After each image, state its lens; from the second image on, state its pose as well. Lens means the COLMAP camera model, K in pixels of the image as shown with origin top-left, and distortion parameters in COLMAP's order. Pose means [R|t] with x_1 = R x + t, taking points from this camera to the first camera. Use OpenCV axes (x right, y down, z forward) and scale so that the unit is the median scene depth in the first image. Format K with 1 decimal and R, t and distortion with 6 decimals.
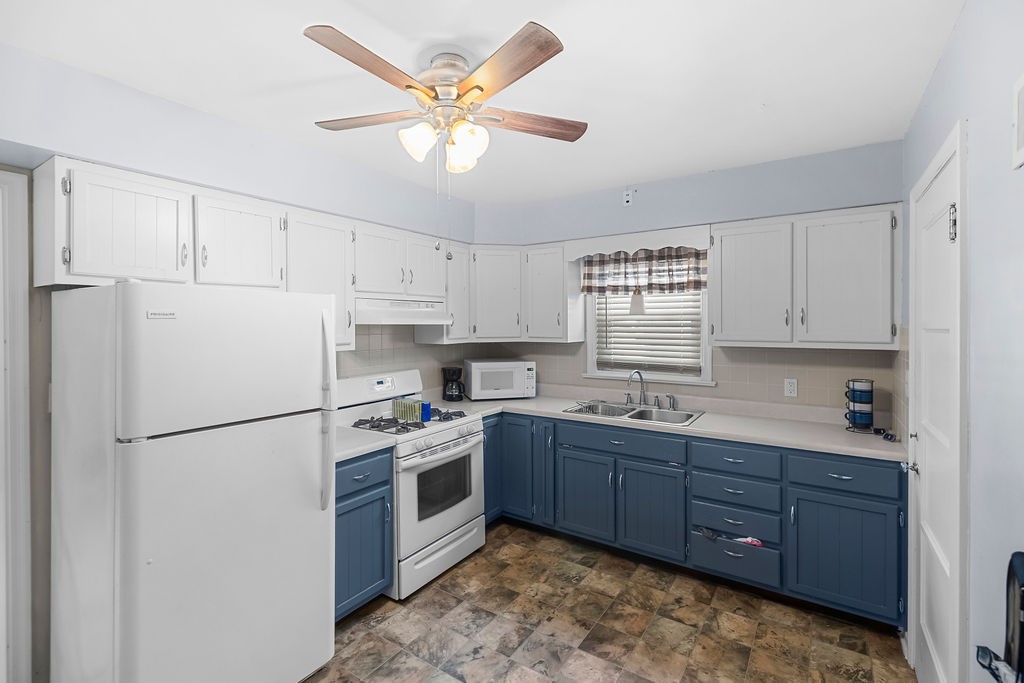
lens RADIAL K [[465.7, 0, 509.4], [0, 465.7, 308.3], [0, 0, 1]] dist [-0.012454, -0.000941]
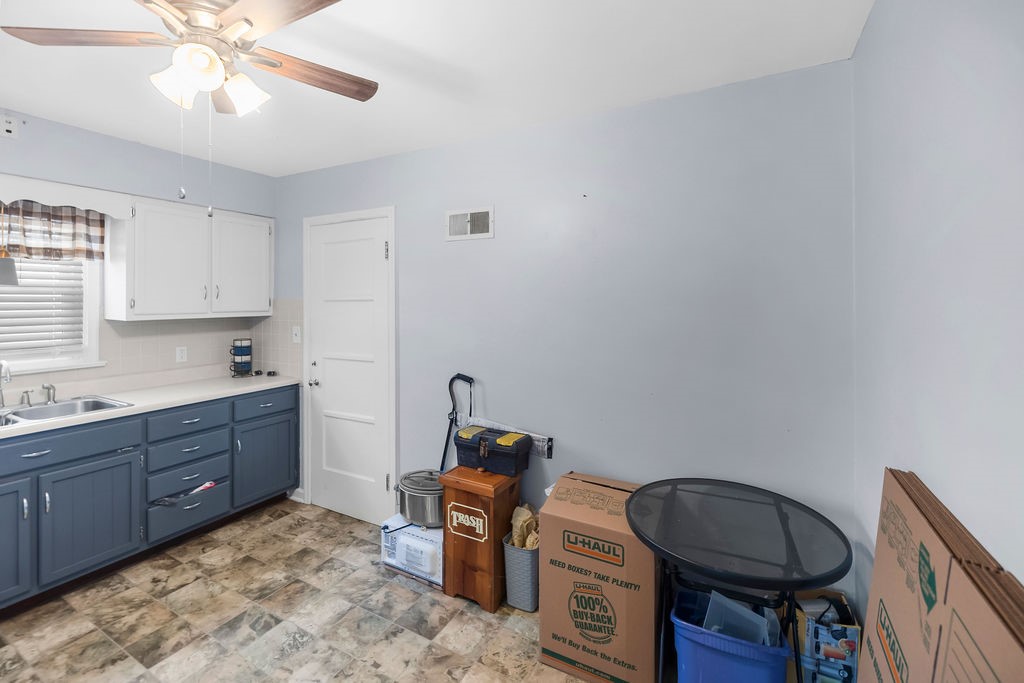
lens RADIAL K [[433.5, 0, 511.3], [0, 433.5, 326.5], [0, 0, 1]] dist [-0.001428, -0.000190]
pose [[-0.082556, -0.080452, 0.993334, -0.595208], [-0.044153, 0.996053, 0.077003, -0.014095], [-0.995608, -0.037502, -0.085783, 0.355997]]
